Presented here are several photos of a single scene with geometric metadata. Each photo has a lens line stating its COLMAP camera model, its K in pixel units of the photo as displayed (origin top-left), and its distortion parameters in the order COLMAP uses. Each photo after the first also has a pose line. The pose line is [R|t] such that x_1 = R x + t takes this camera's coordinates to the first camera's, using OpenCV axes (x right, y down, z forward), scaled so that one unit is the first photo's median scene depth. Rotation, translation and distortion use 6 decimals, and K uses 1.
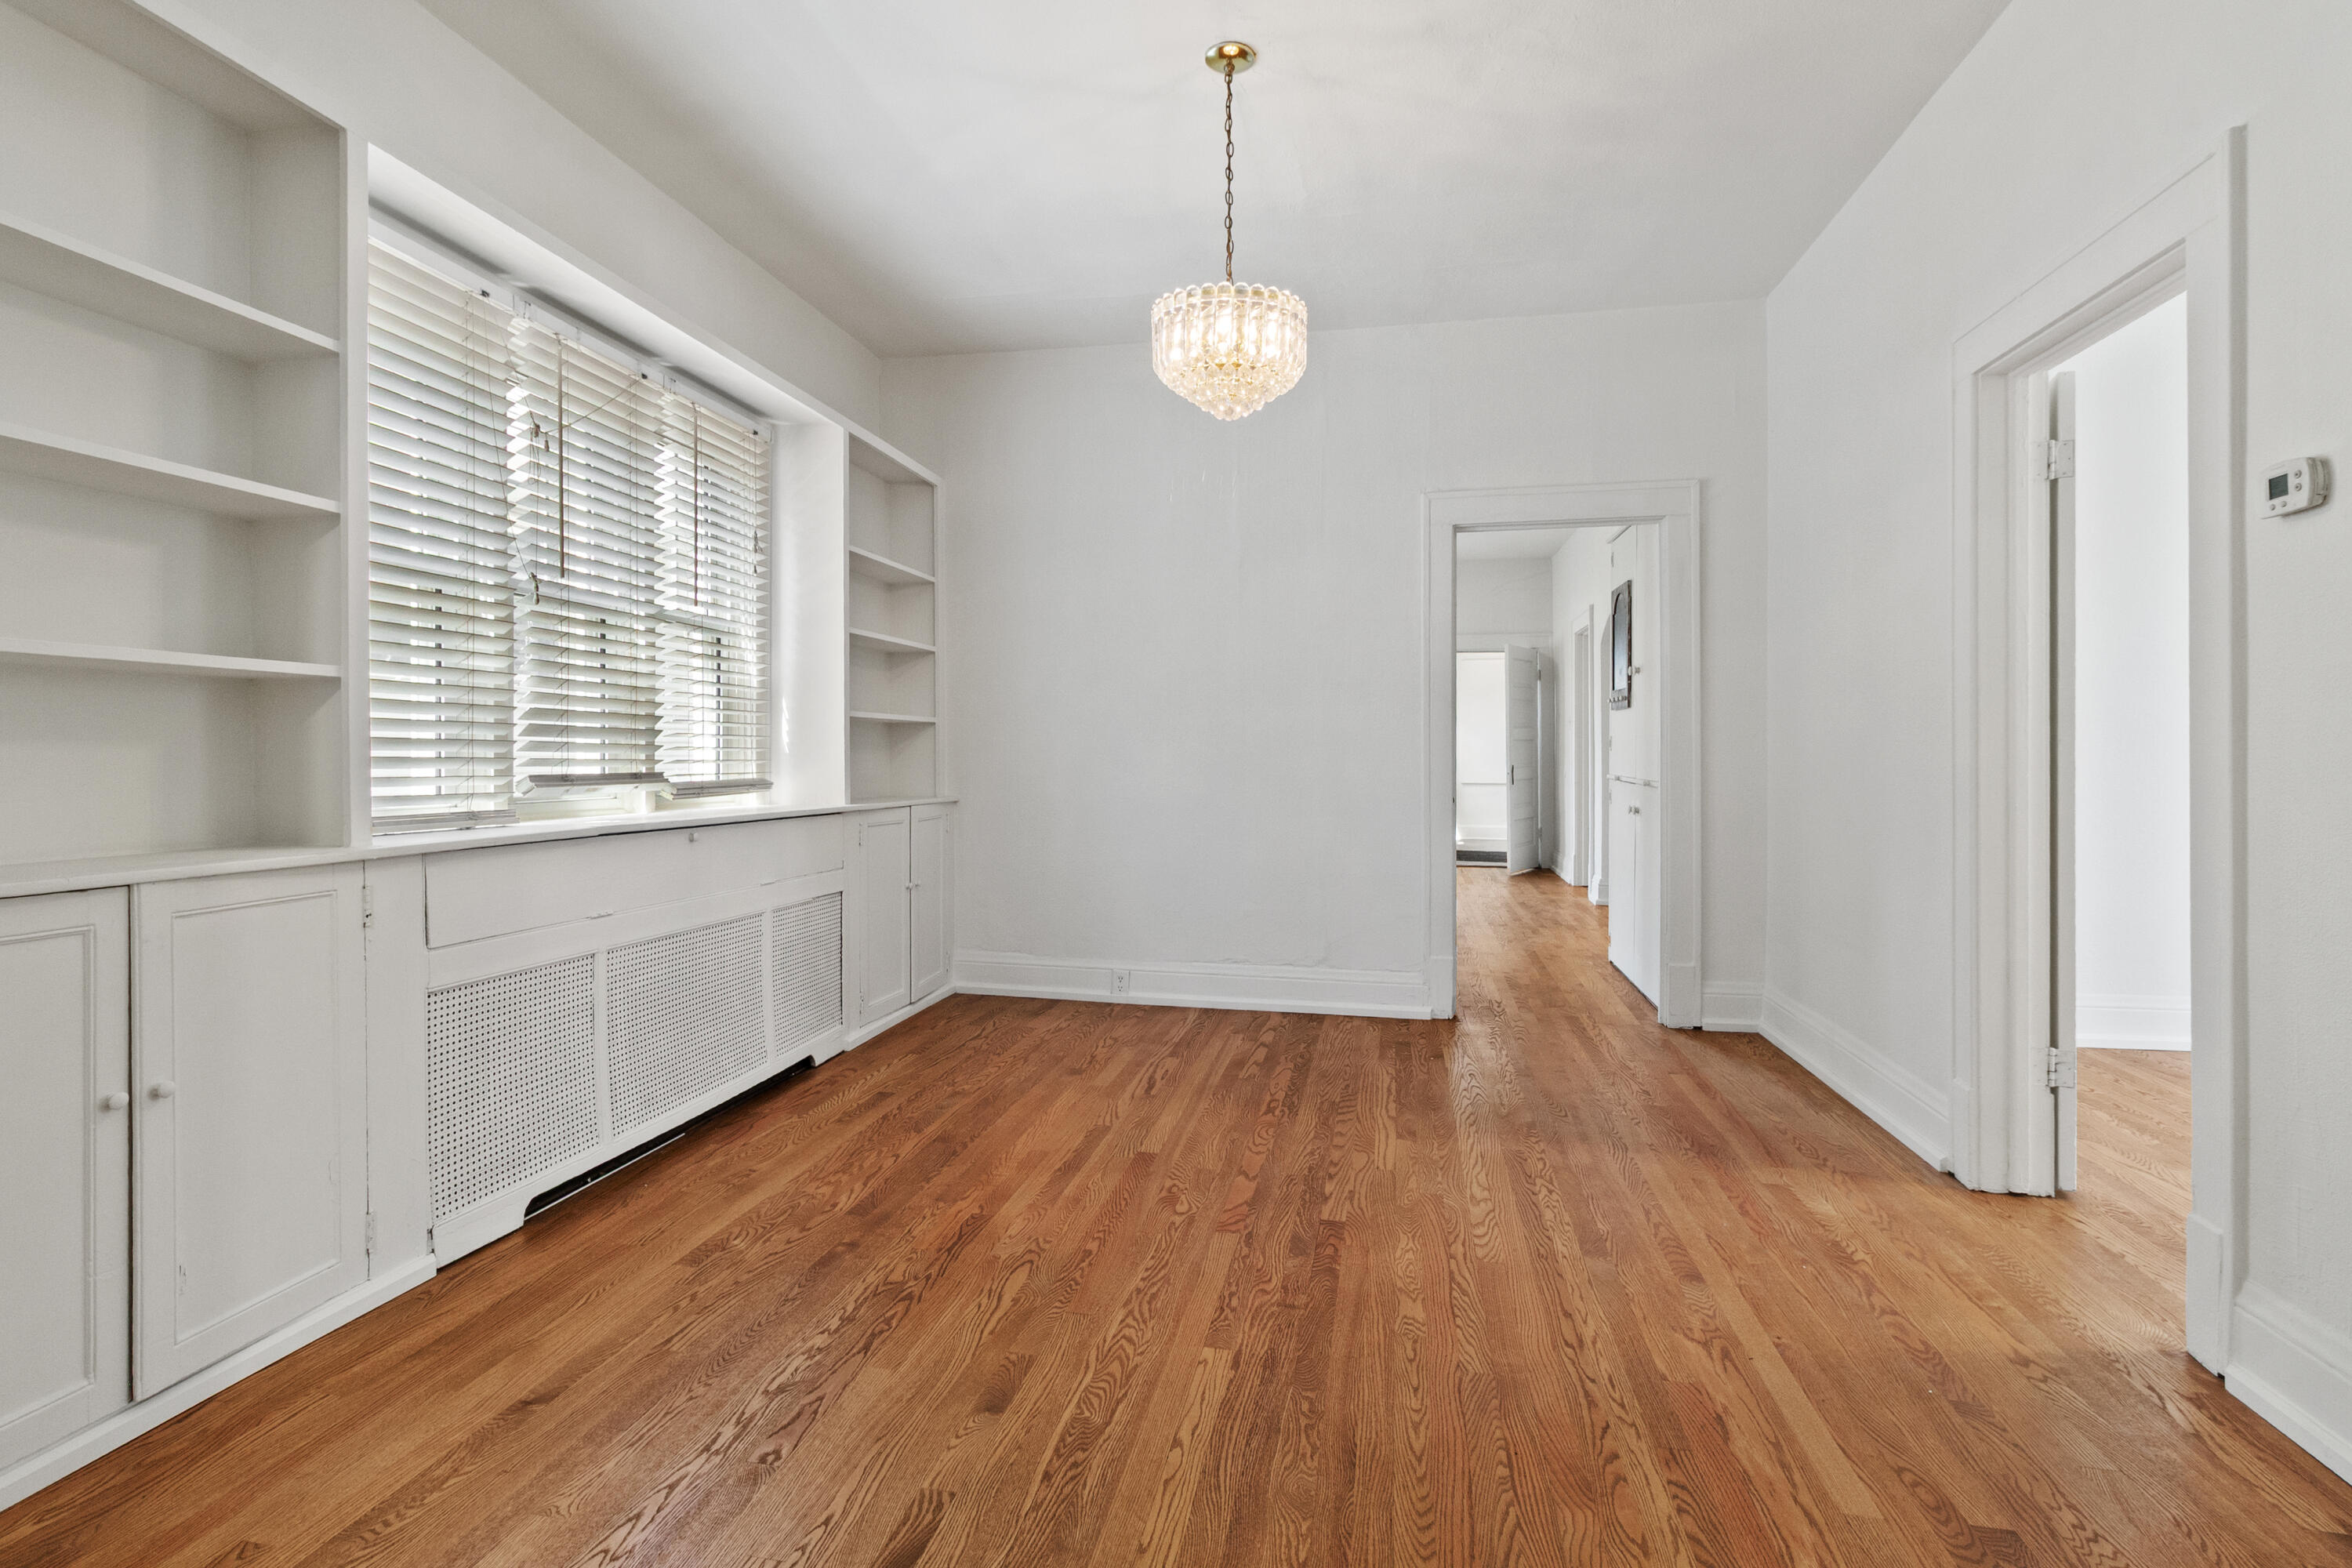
lens RADIAL K [[1121.7, 0, 1188.5], [0, 1121.7, 750.2], [0, 0, 1]] dist [0.003108, -0.001114]
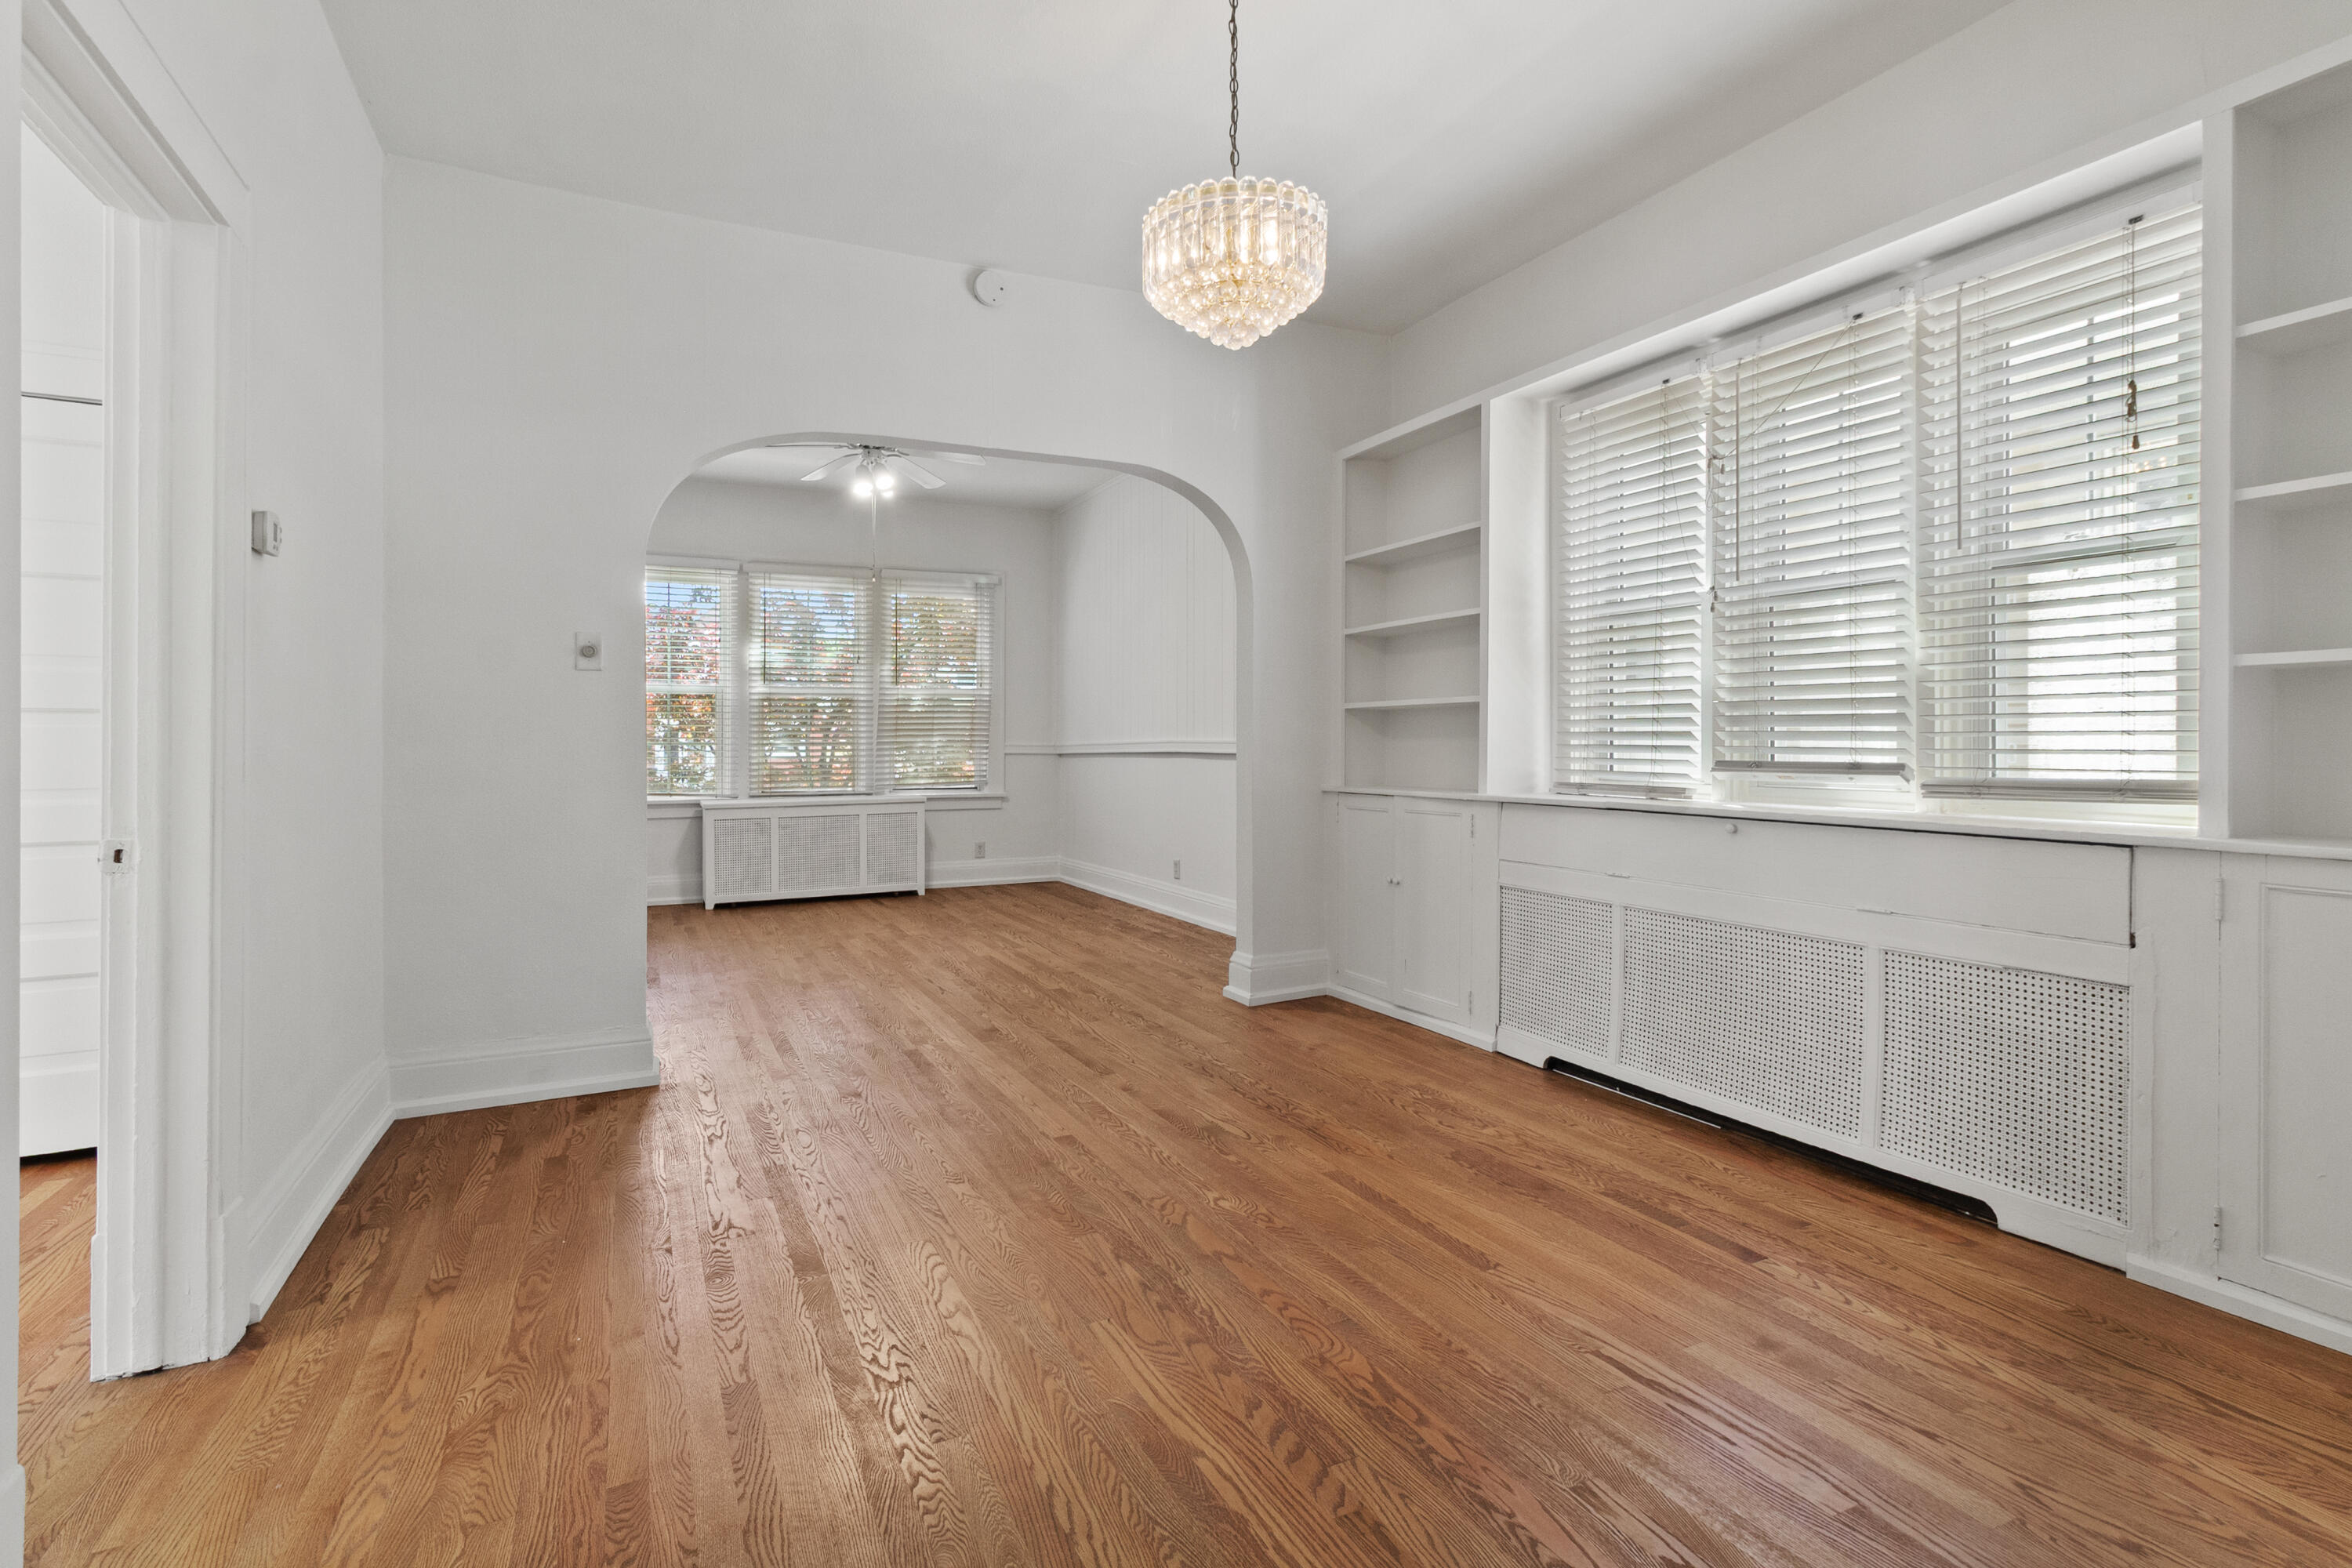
lens RADIAL K [[1121.7, 0, 1130.3], [0, 1121.7, 751.2], [0, 0, 1]] dist [0.003108, -0.001114]
pose [[-0.820376, 0.007880, -0.571770, 0.570995], [0.006549, 0.999969, 0.004385, 0.004140], [0.571787, -0.000147, -0.820402, 1.613082]]
